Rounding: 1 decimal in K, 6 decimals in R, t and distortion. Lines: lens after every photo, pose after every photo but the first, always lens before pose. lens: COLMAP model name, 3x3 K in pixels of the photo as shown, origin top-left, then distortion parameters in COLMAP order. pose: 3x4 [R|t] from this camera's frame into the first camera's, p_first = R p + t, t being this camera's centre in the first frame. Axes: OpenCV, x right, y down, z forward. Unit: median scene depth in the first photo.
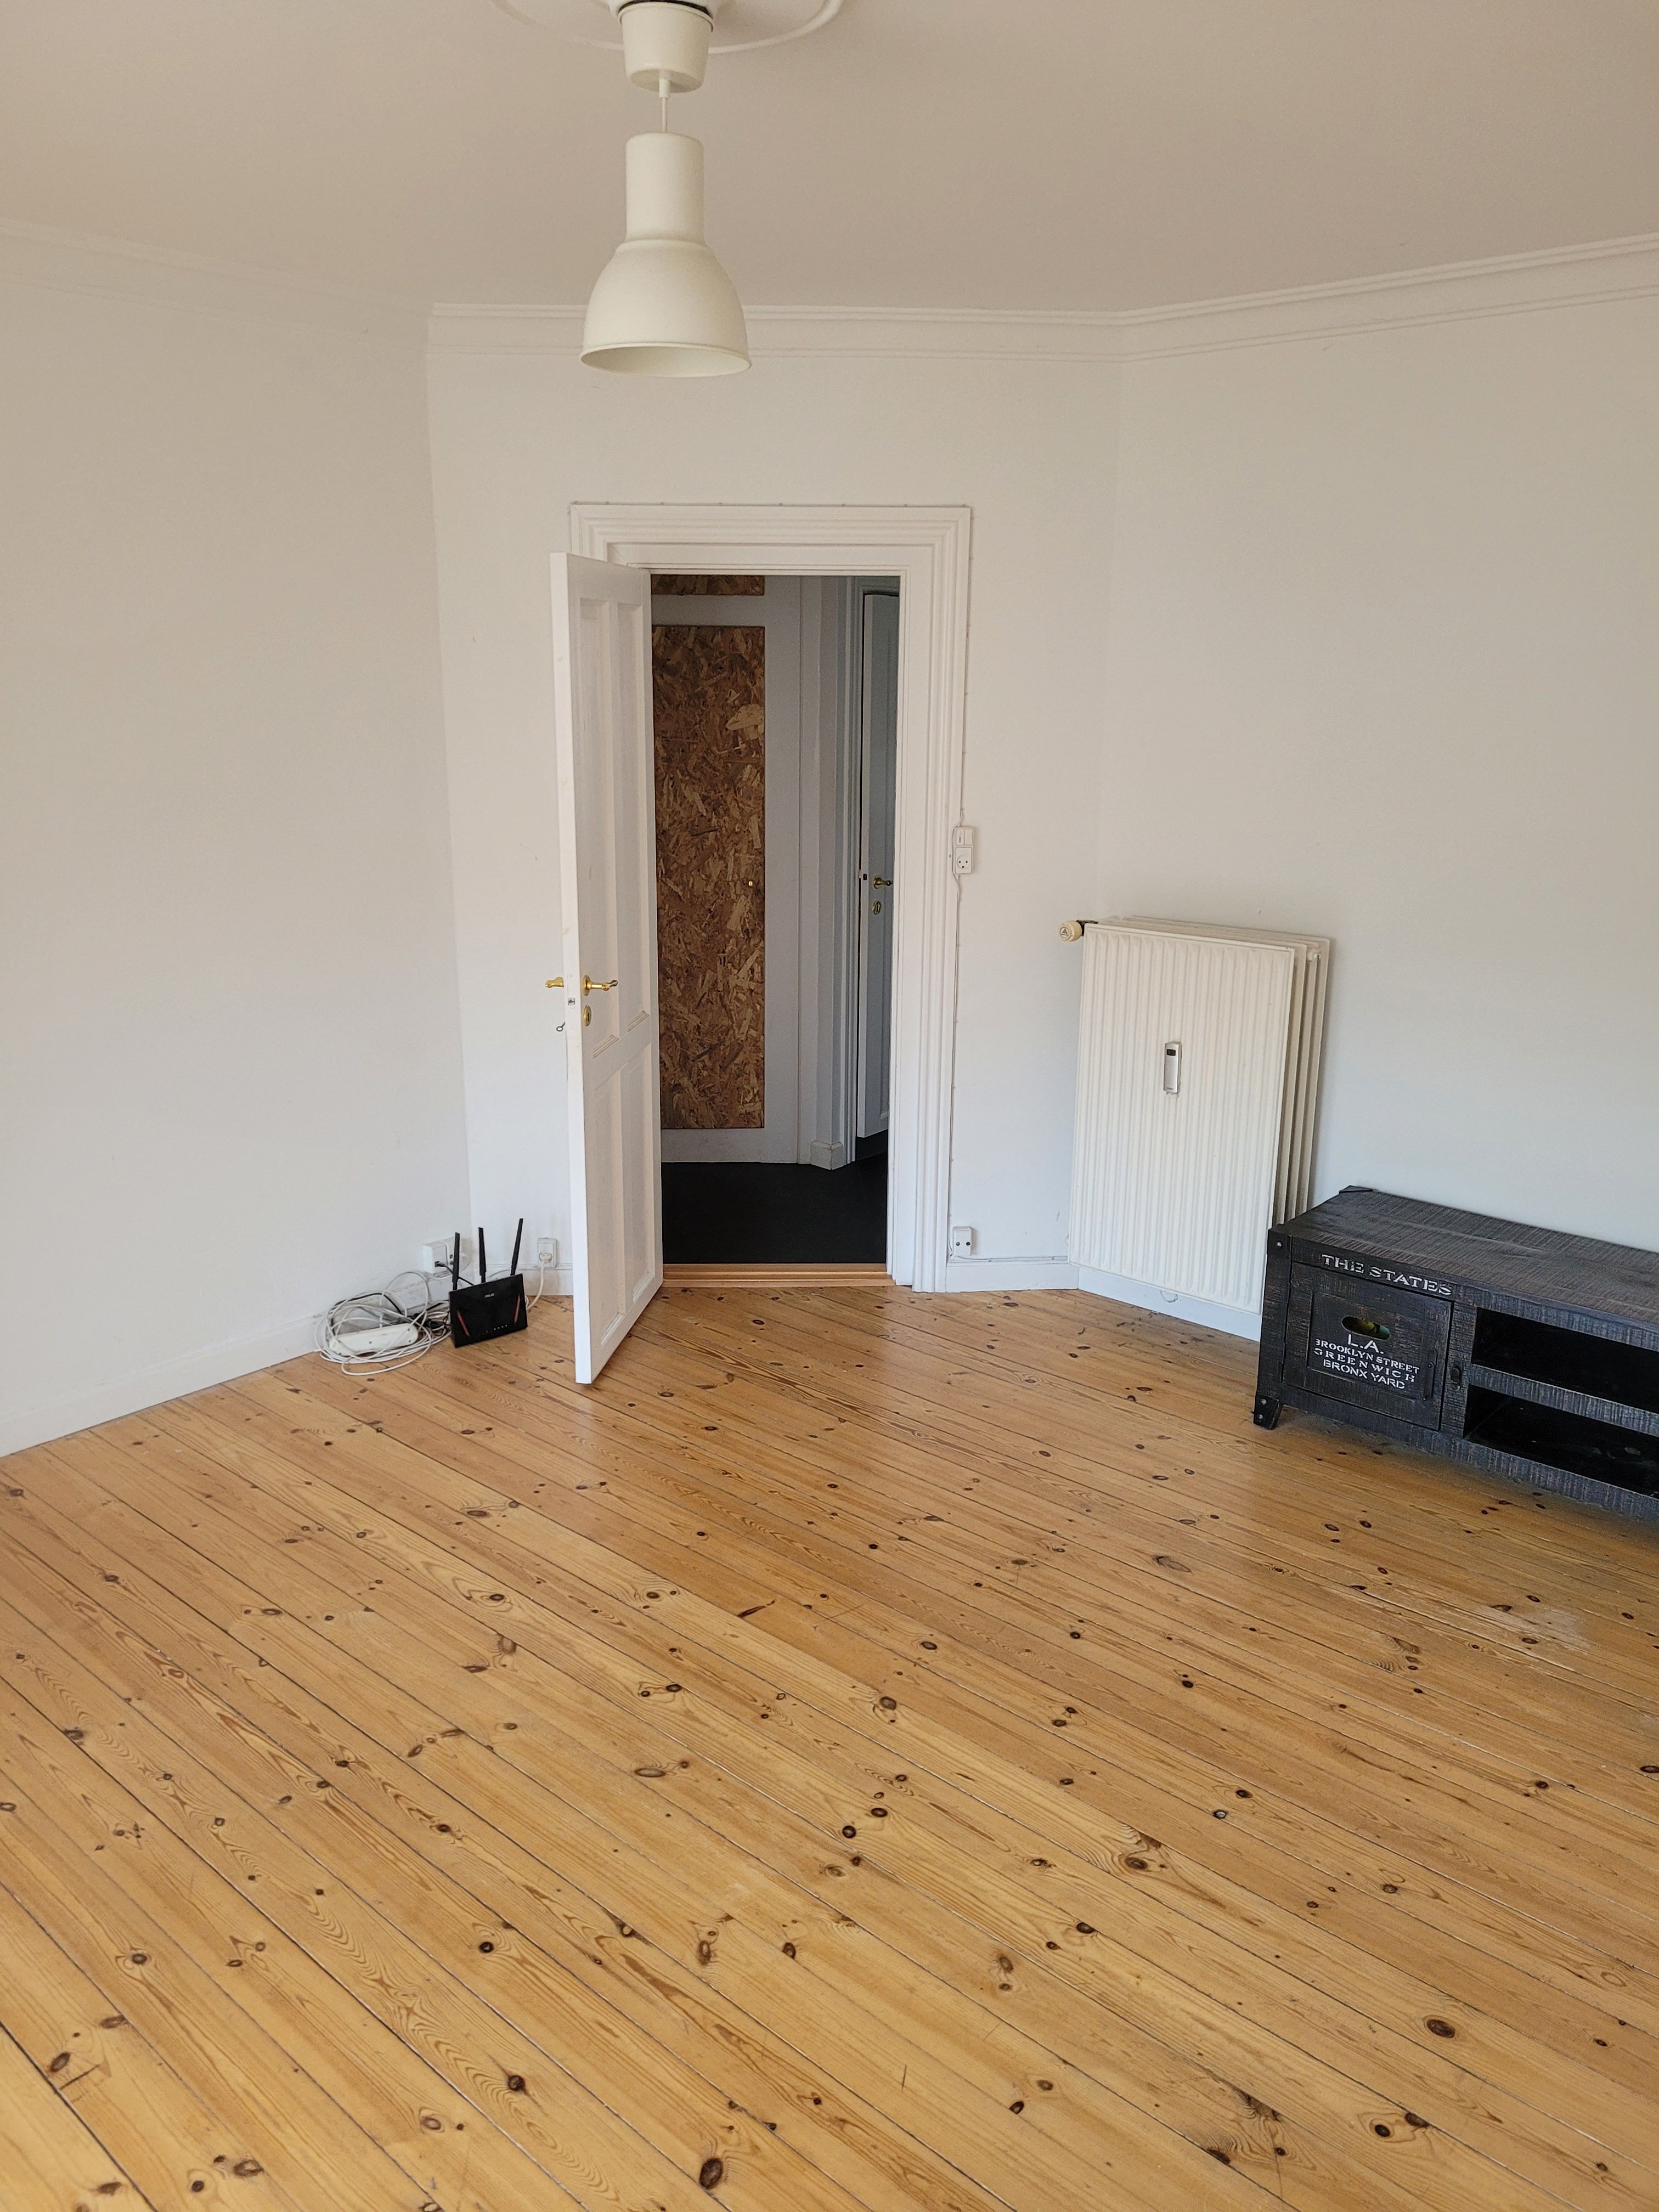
lens RADIAL K [[1522.3, 0, 829.5], [0, 1522.3, 1106.0], [0, 0, 1]] dist [0.038469, -0.028332]
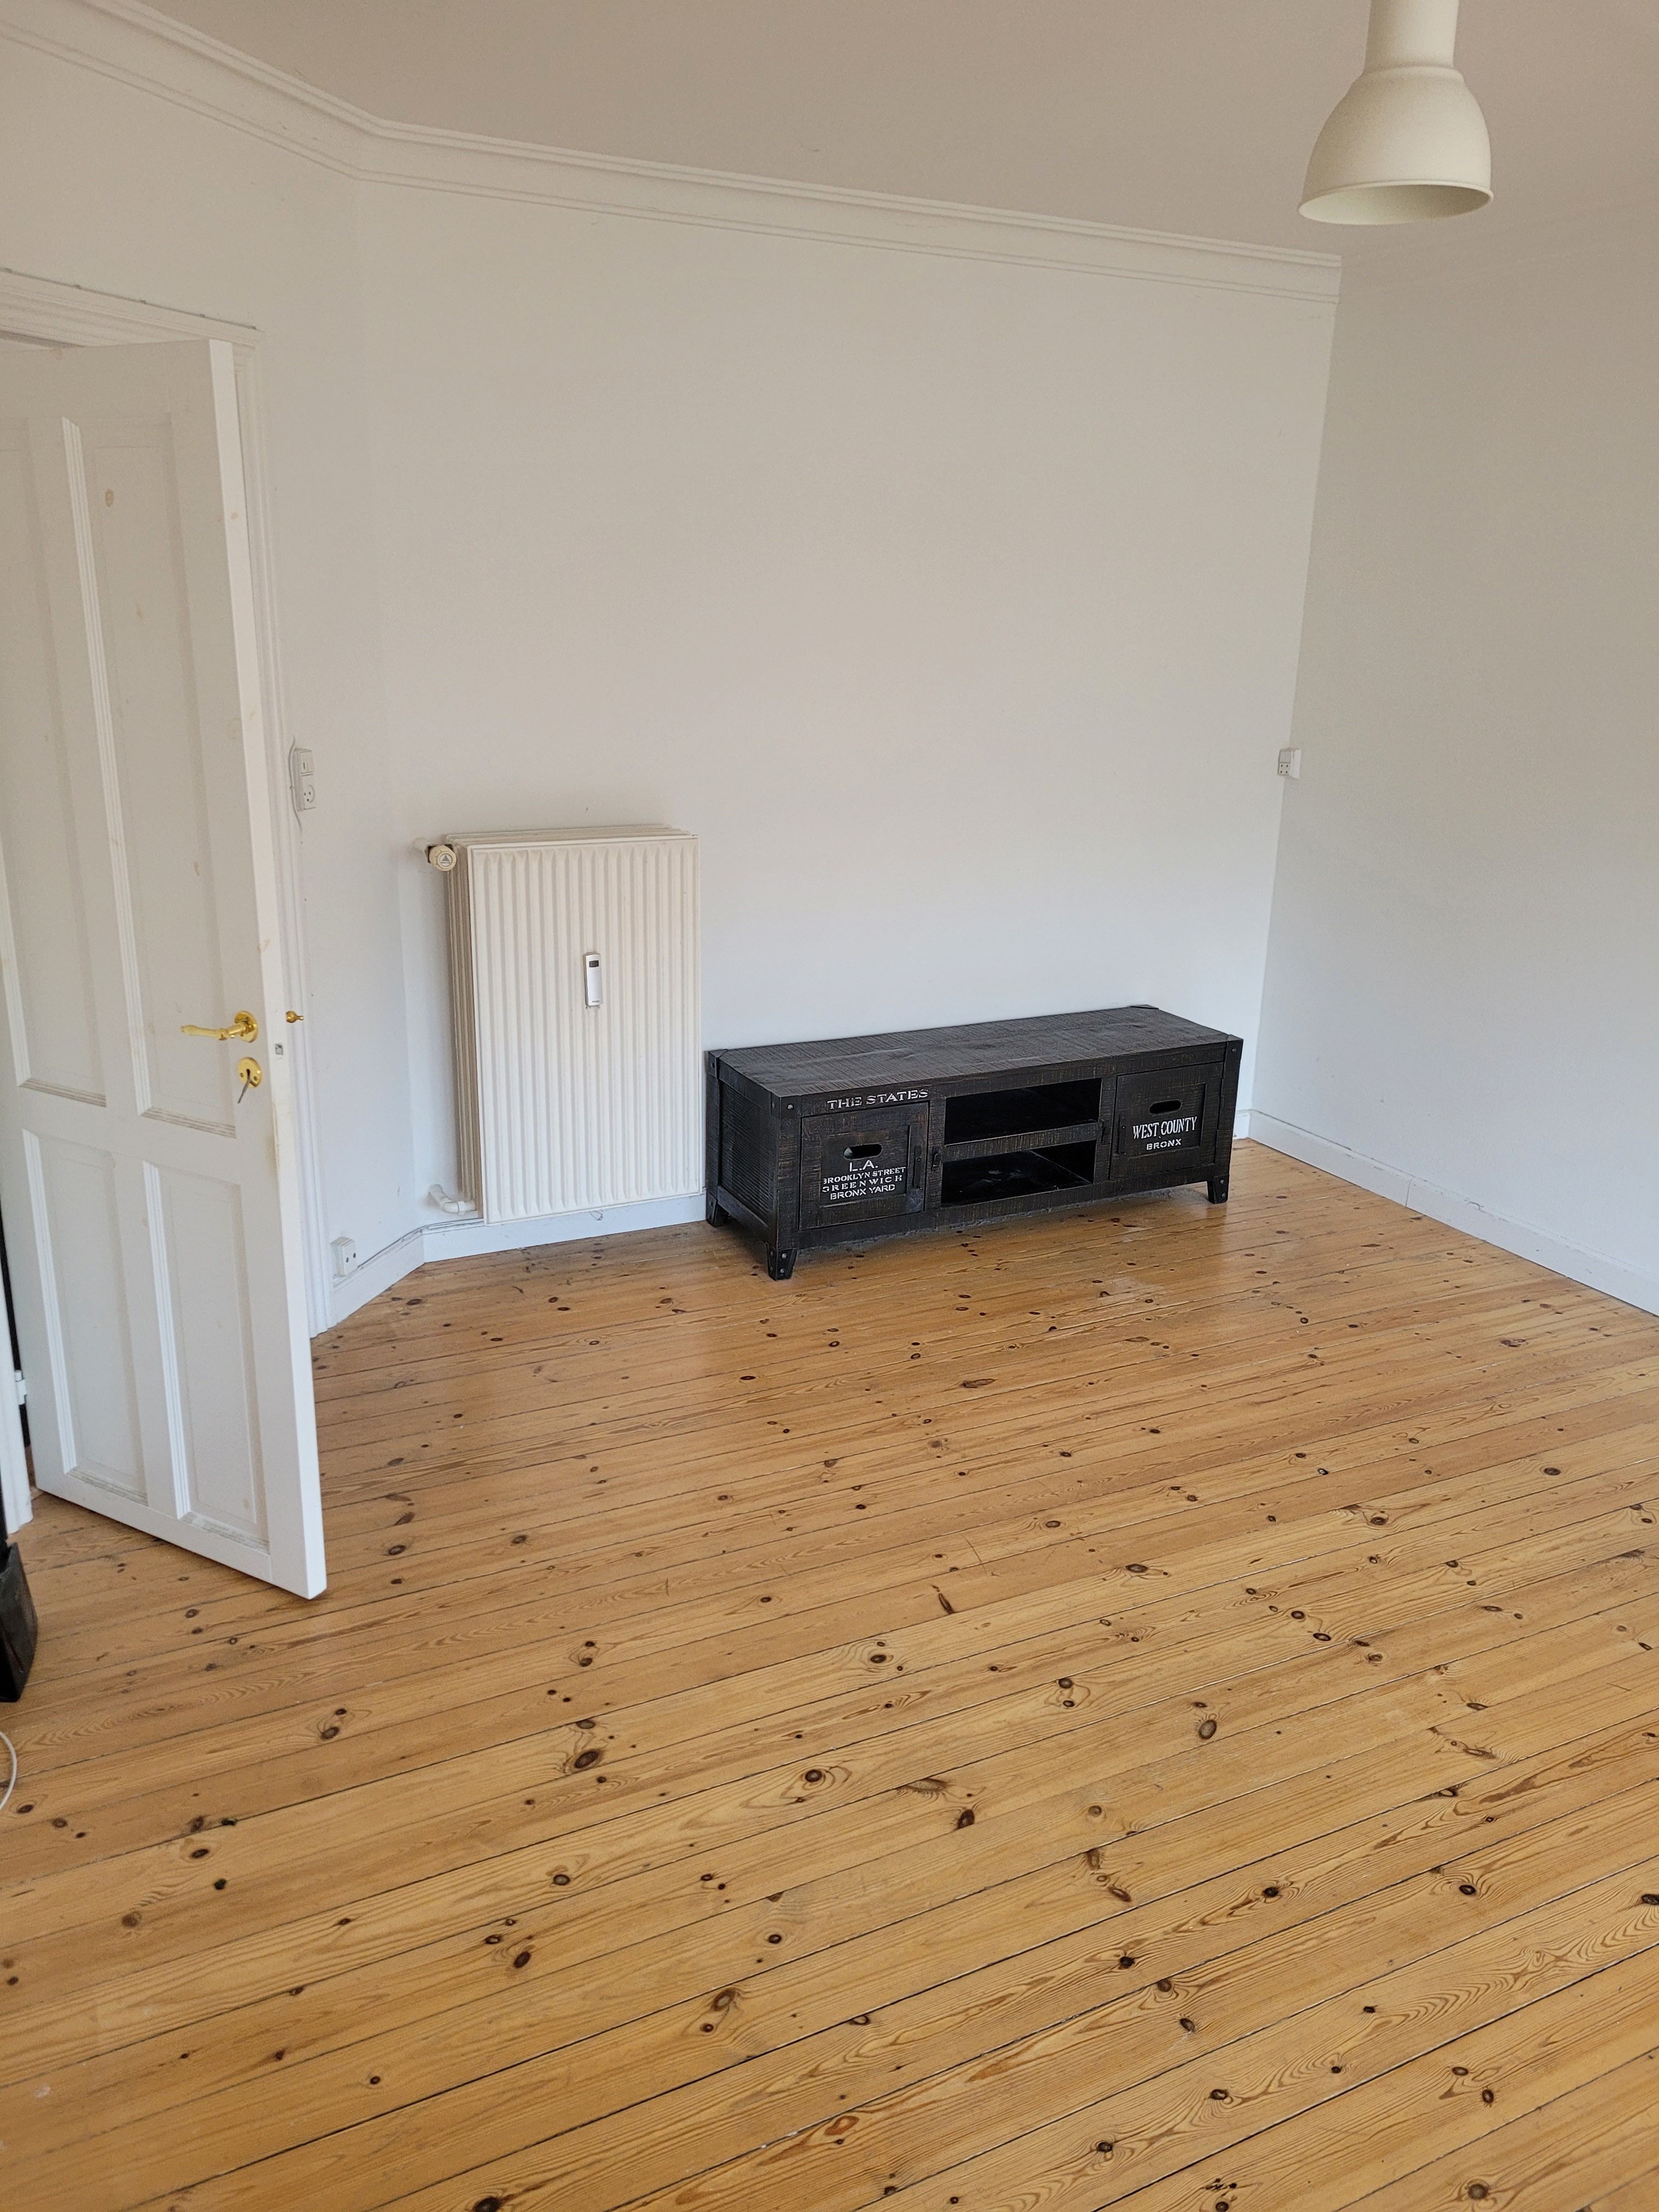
lens RADIAL K [[1522.3, 0, 829.5], [0, 1522.3, 1106.0], [0, 0, 1]] dist [0.038469, -0.028332]
pose [[0.443469, -0.287074, 0.849072, -0.674672], [0.233570, 0.951602, 0.199746, -0.131370], [-0.865321, 0.109737, 0.489058, 0.509693]]
